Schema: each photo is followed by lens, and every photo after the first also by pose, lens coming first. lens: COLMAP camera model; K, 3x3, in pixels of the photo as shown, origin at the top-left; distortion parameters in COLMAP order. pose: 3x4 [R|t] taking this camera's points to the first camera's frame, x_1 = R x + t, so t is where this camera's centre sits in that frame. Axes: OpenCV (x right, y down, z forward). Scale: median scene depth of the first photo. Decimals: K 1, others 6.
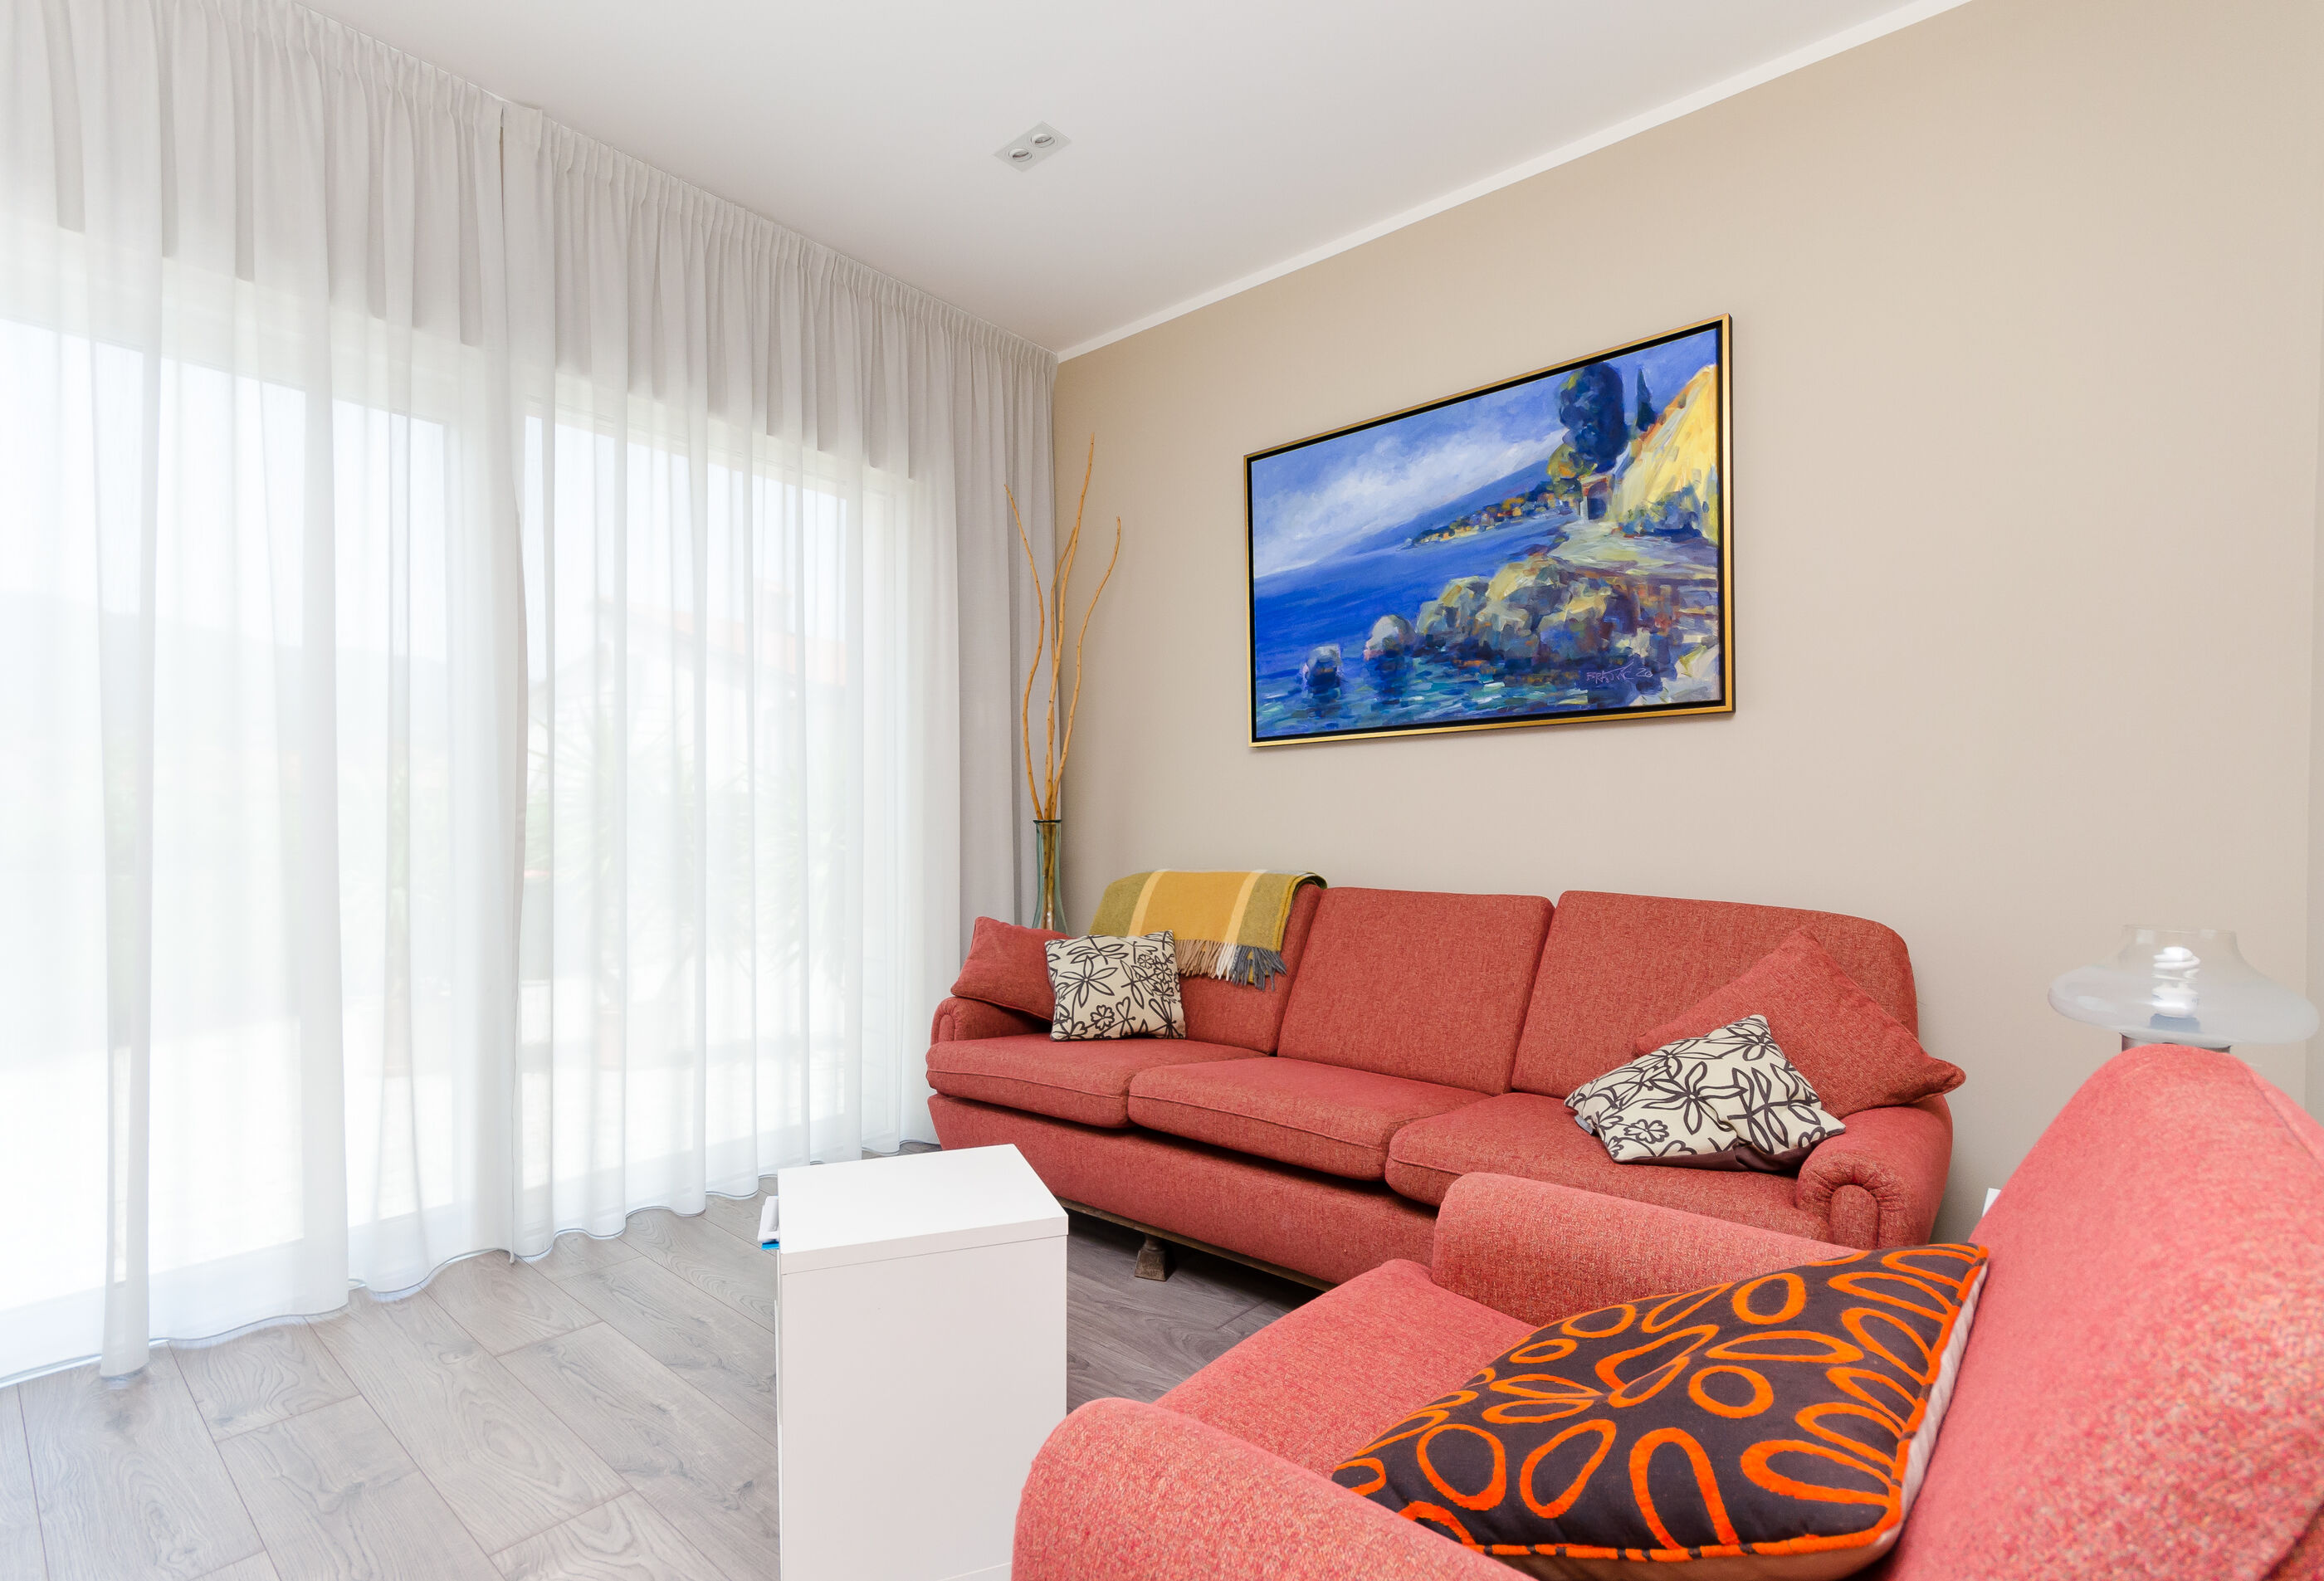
lens RADIAL K [[927.1, 0, 1237.8], [0, 927.1, 814.8], [0, 0, 1]] dist [0.021990, 0.000107]
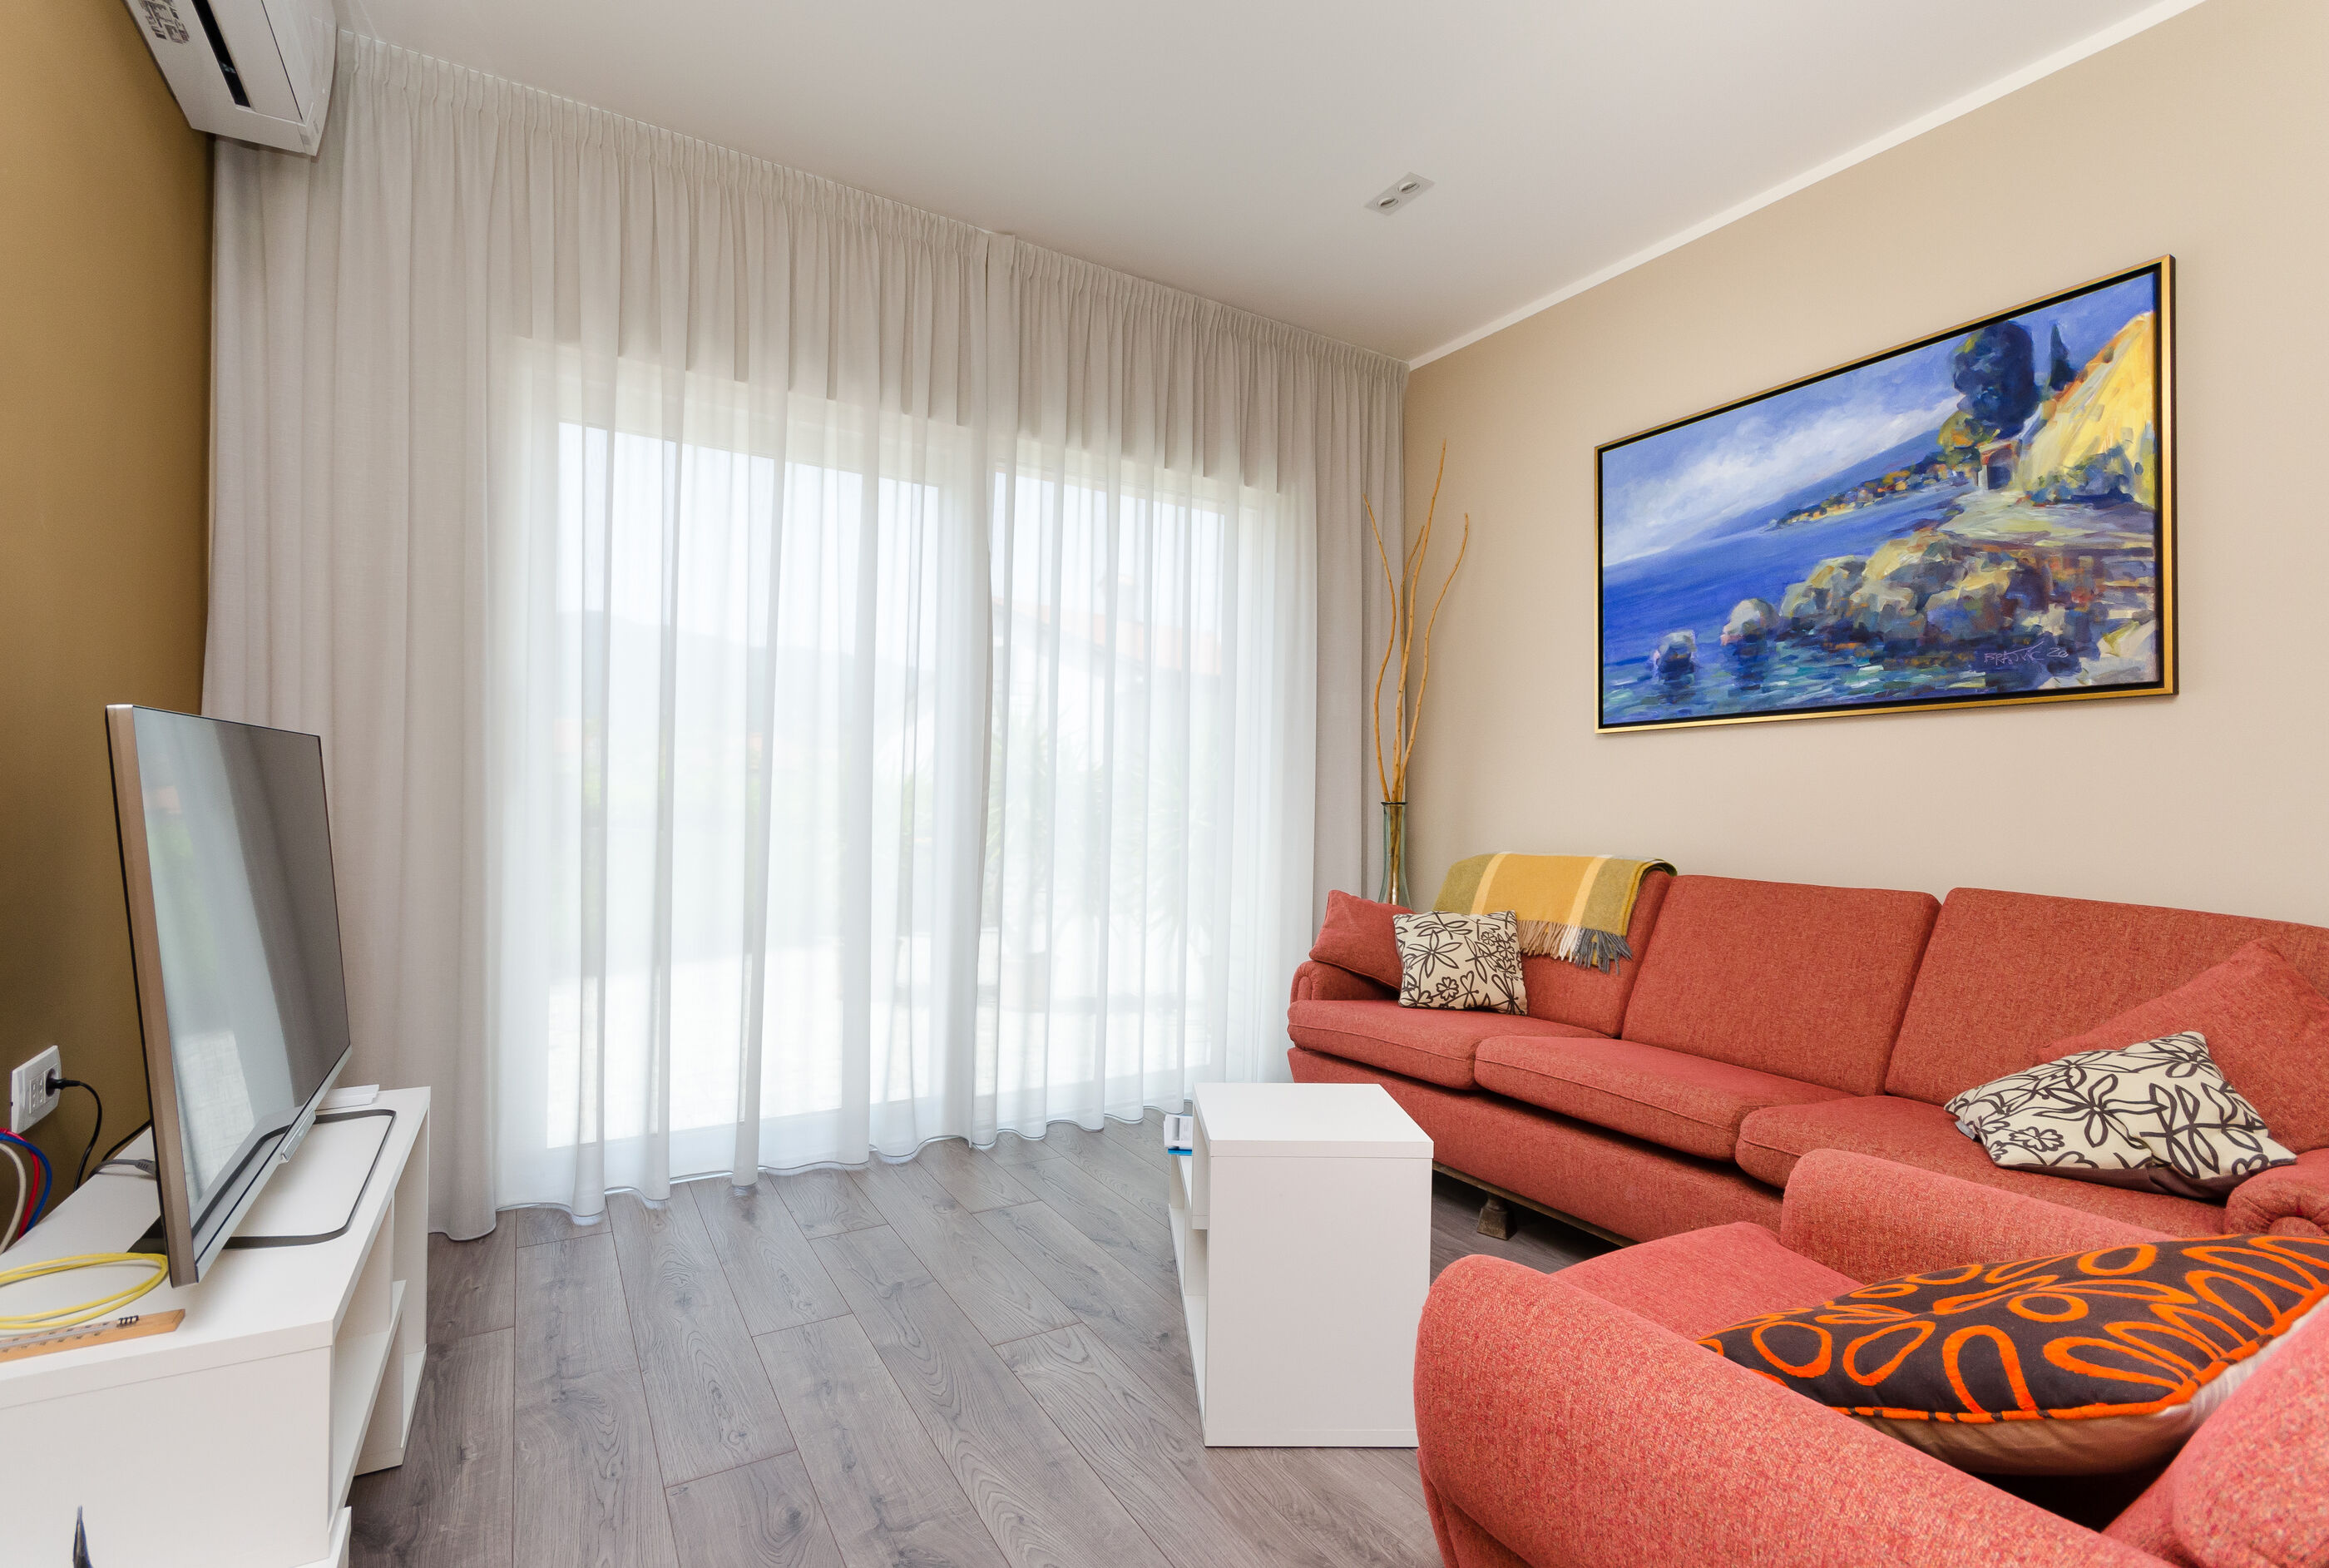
lens RADIAL K [[966.2, 0, 1269.6], [0, 966.2, 790.1], [0, 0, 1]] dist [0.021387, -0.006154]
pose [[0.954053, 0.013308, -0.299341, -0.011788], [-0.015440, 0.999869, -0.004756, -0.001014], [0.299239, 0.009160, 0.954134, -0.135769]]
